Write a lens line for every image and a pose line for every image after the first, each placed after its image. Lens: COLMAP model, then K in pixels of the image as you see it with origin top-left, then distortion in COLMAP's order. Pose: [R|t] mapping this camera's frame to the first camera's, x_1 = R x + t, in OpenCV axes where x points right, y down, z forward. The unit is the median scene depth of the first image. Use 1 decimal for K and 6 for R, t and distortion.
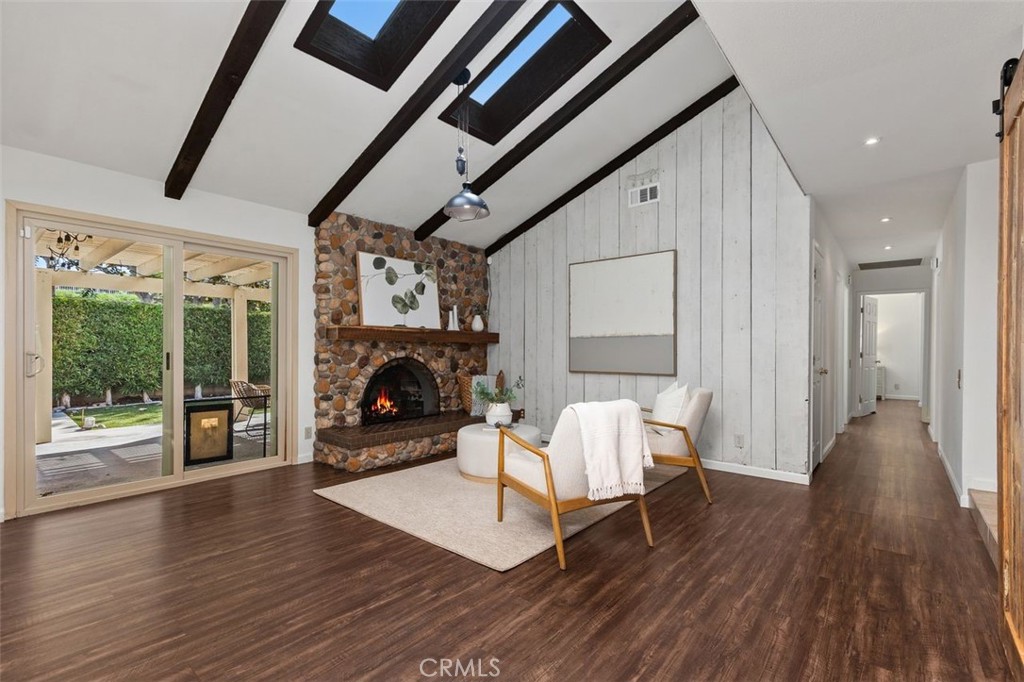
lens RADIAL K [[463.1, 0, 518.7], [0, 463.1, 350.1], [0, 0, 1]] dist [-0.000832, 0.000633]
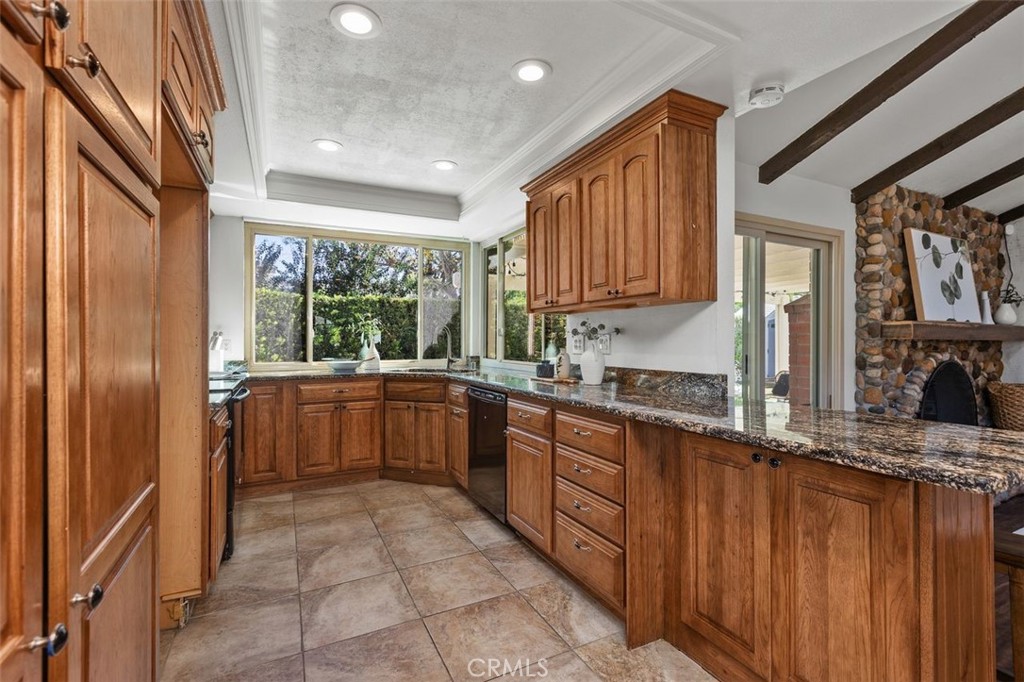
lens RADIAL K [[463.1, 0, 512.3], [0, 463.1, 340.1], [0, 0, 1]] dist [-0.000832, 0.000633]
pose [[0.910221, -0.003130, -0.414111, -0.610631], [0.001130, 0.999986, -0.005074, -0.015799], [0.414121, 0.004150, 0.910212, -0.010039]]
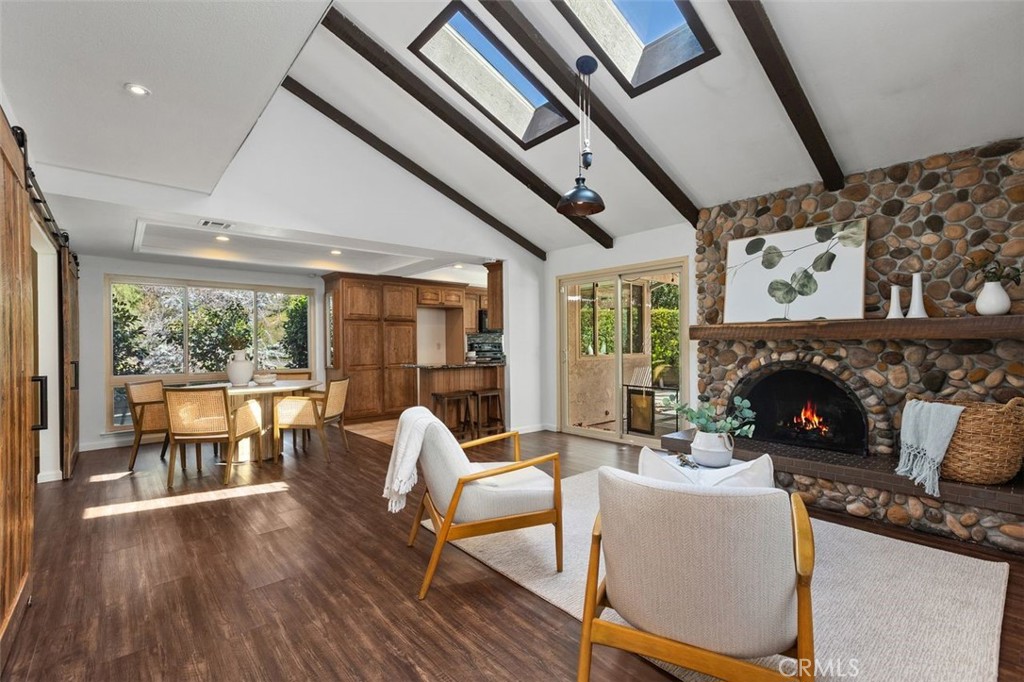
lens RADIAL K [[463.1, 0, 518.4], [0, 463.1, 340.8], [0, 0, 1]] dist [-0.000832, 0.000633]
pose [[-0.168598, -0.006447, -0.985664, 0.581104], [0.005959, 0.999954, -0.007559, -0.014117], [0.985667, -0.007148, -0.168551, 0.712562]]
